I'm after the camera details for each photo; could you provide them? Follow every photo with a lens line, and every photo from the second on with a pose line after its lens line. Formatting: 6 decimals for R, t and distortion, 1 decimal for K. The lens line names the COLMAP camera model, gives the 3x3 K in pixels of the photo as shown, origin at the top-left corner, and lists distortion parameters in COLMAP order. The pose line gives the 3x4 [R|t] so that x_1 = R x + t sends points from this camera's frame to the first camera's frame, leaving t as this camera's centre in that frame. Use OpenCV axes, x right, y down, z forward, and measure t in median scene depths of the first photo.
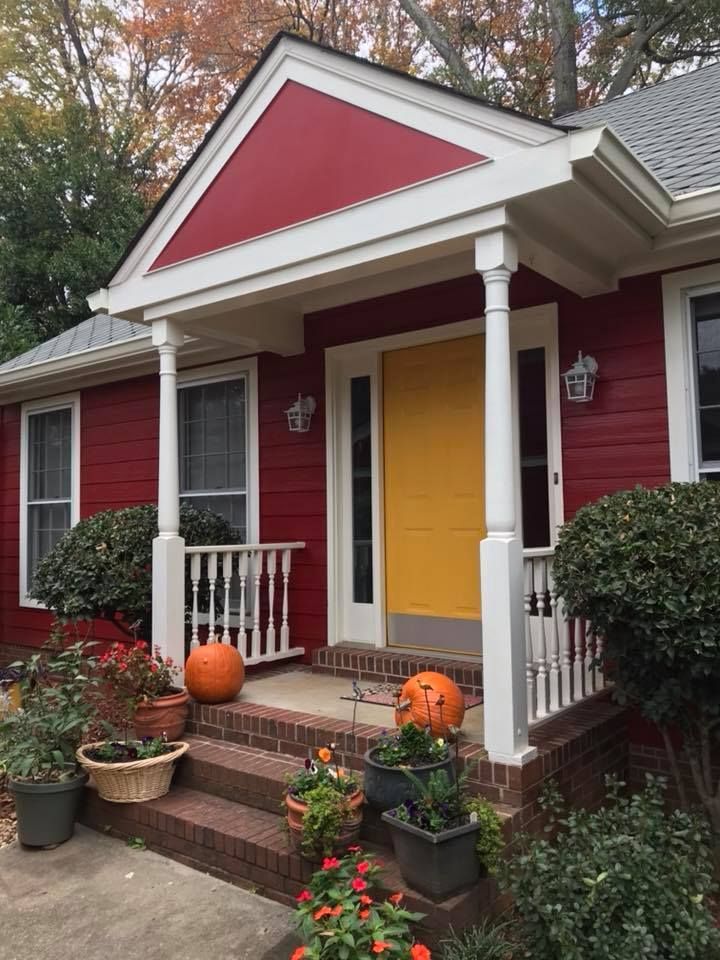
lens RADIAL K [[762.0, 0, 373.7], [0, 762.0, 443.2], [0, 0, 1]] dist [0.043291, -0.005349]
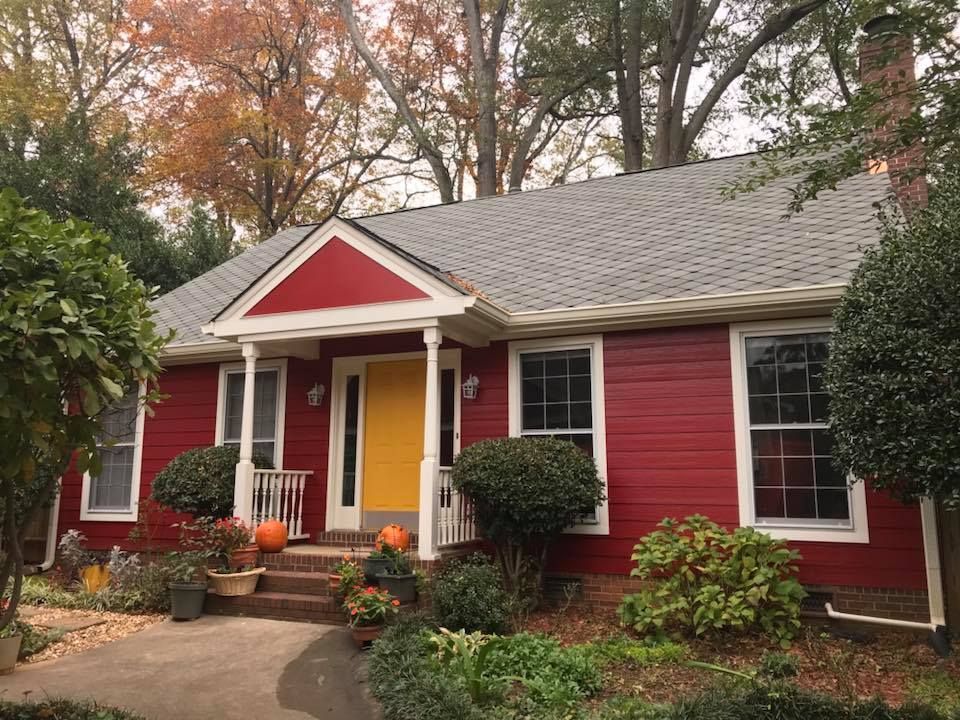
lens RADIAL K [[762.0, 0, 480.0], [0, 762.0, 360.0], [0, 0, 1]] dist [0.043291, -0.005349]
pose [[0.971696, 0.051835, 0.230478, -0.160619], [-0.038142, 0.997254, -0.063479, -0.025537], [-0.233136, 0.052891, 0.971005, -0.887363]]
